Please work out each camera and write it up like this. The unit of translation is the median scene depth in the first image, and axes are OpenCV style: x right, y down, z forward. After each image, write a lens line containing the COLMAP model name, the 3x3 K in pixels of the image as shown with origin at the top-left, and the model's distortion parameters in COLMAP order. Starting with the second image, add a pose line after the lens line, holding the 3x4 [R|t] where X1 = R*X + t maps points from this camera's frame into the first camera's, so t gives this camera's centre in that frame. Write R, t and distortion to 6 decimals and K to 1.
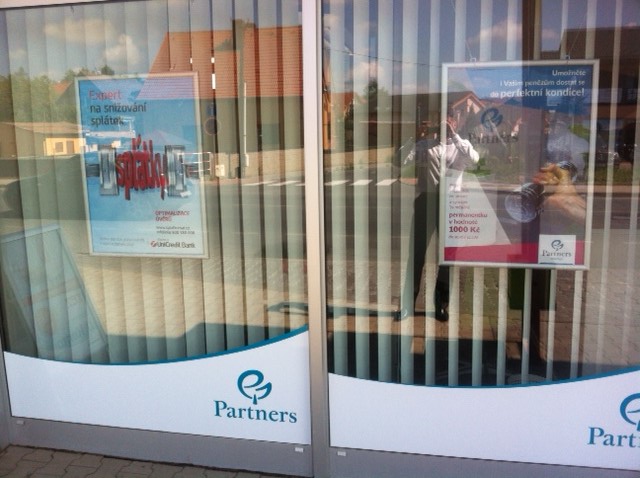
lens RADIAL K [[616.1, 0, 320.0], [0, 616.1, 239.0], [0, 0, 1]] dist [0.007056, 0.003547]
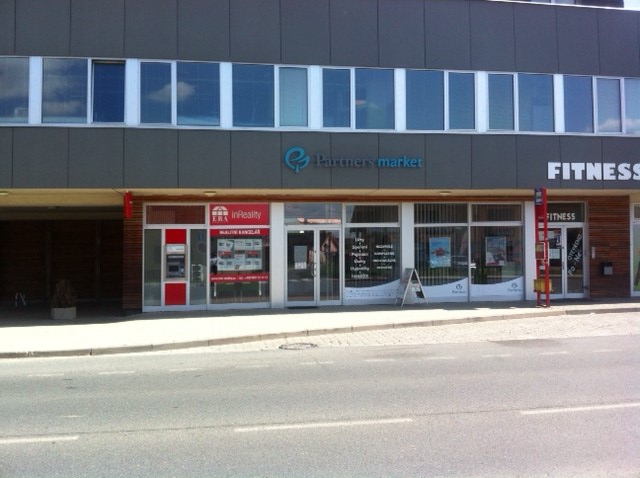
lens RADIAL K [[616.1, 0, 320.0], [0, 616.1, 239.0], [0, 0, 1]] dist [0.007056, 0.003547]
pose [[0.924807, 0.004272, 0.380412, -3.766382], [0.059981, 0.985793, -0.156890, 0.651737], [-0.375678, 0.167910, 0.911412, -4.202983]]
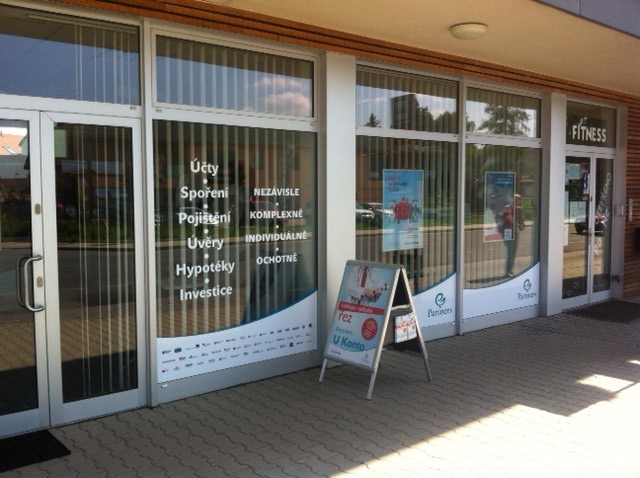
lens RADIAL K [[616.1, 0, 320.0], [0, 616.1, 239.0], [0, 0, 1]] dist [0.007056, 0.003547]
pose [[0.610087, -0.042675, 0.791185, -2.281809], [0.127447, 0.990832, -0.044832, 0.052820], [-0.782018, 0.128185, 0.609932, -0.120589]]
